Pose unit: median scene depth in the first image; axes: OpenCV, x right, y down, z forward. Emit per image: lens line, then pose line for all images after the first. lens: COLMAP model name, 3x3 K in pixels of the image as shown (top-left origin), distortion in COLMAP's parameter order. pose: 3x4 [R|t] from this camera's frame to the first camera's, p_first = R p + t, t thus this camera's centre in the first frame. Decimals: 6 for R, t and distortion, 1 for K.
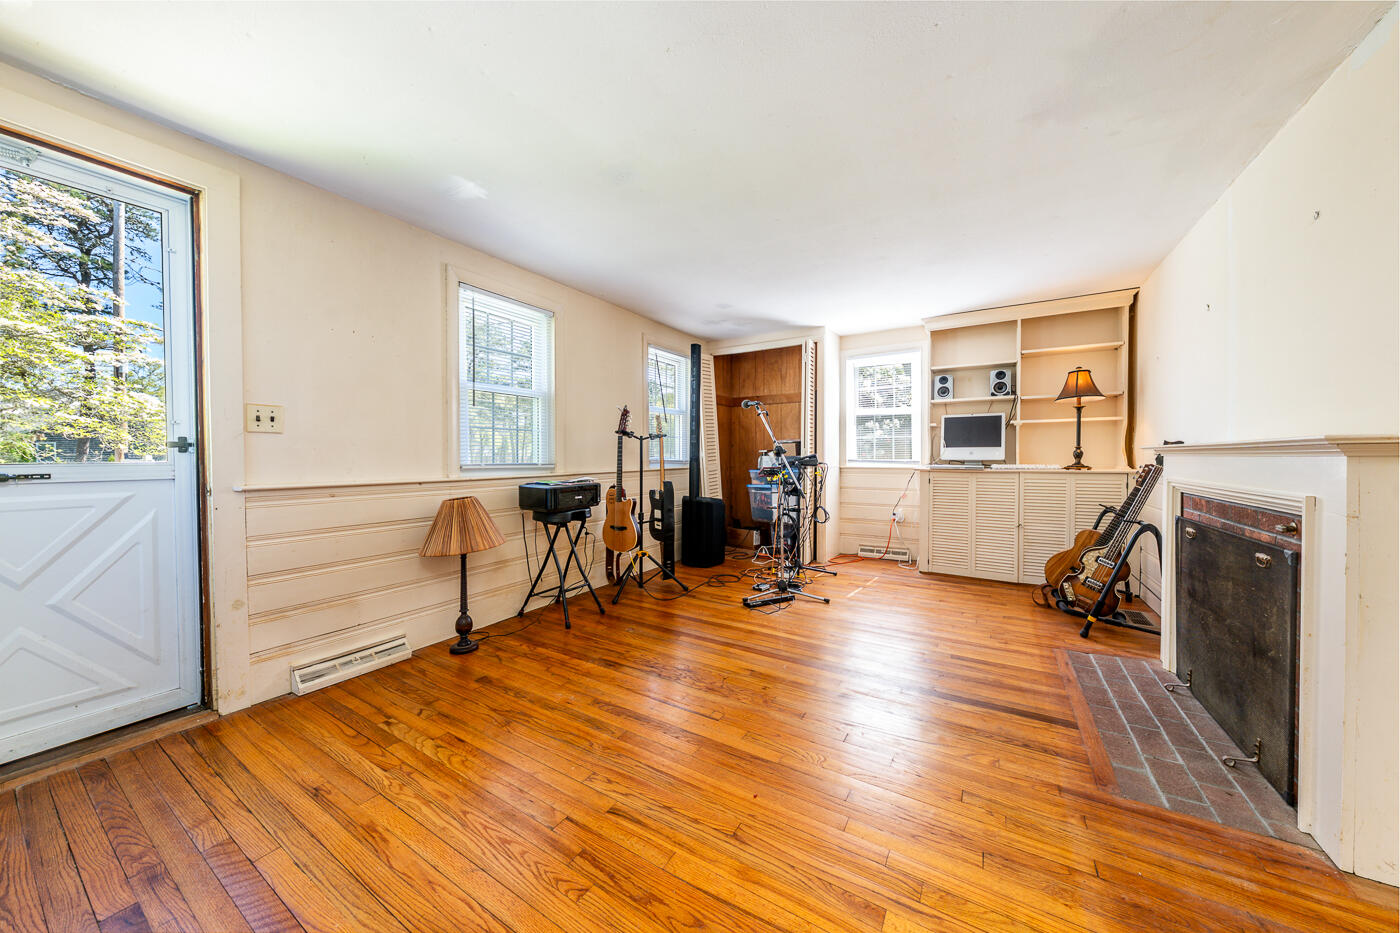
lens RADIAL K [[509.3, 0, 712.1], [0, 509.3, 463.5], [0, 0, 1]] dist [-0.001664, -0.000290]
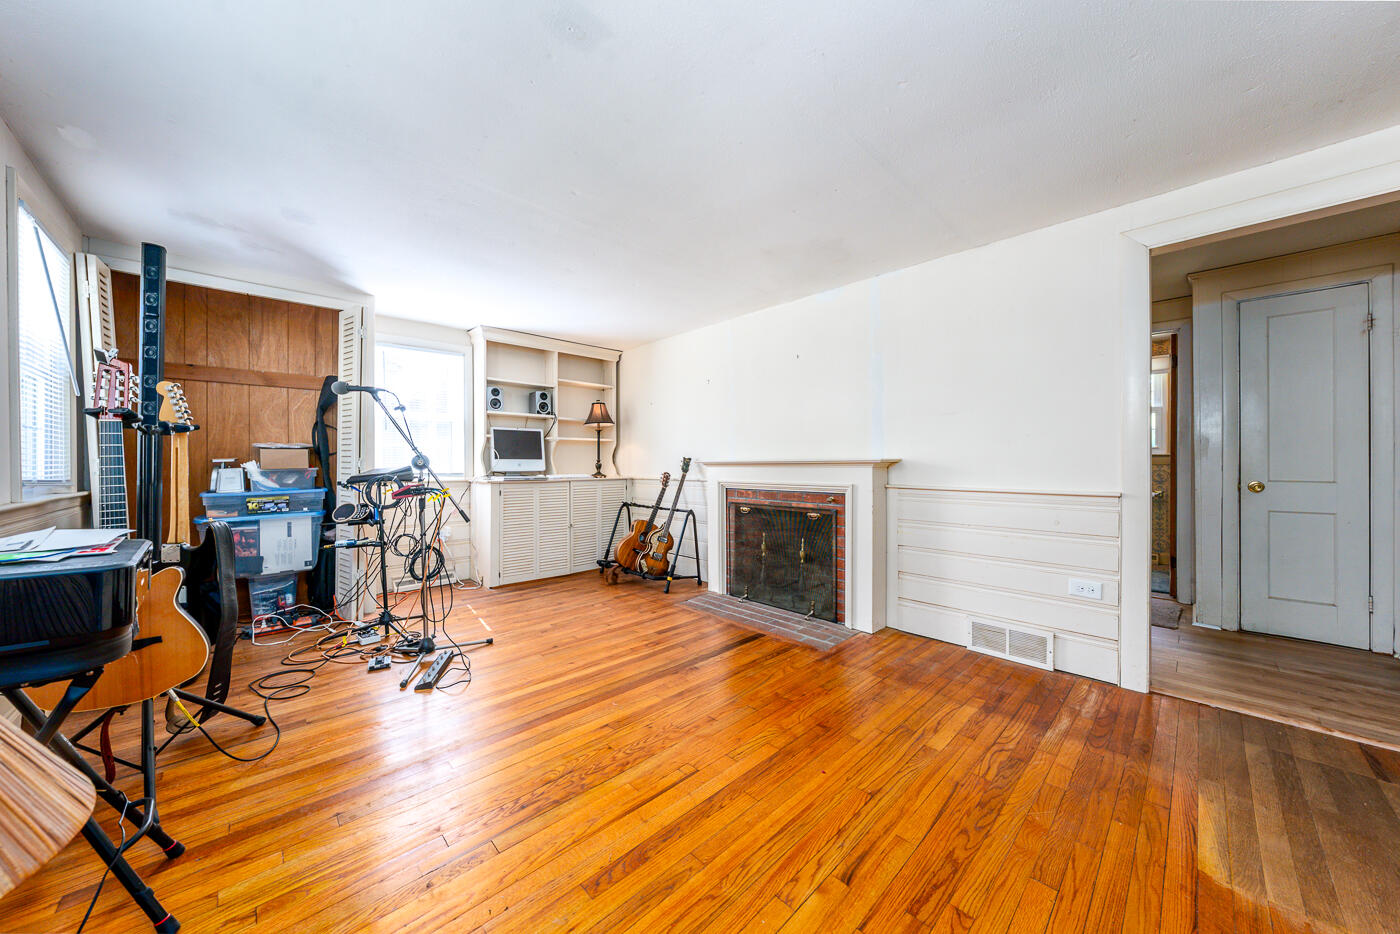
lens RADIAL K [[509.3, 0, 673.5], [0, 509.3, 465.8], [0, 0, 1]] dist [-0.001664, -0.000290]
pose [[0.219789, -0.002426, 0.975544, -0.536529], [0.015525, 0.999879, -0.001011, -0.014287], [-0.975424, 0.015367, 0.219800, 0.526180]]
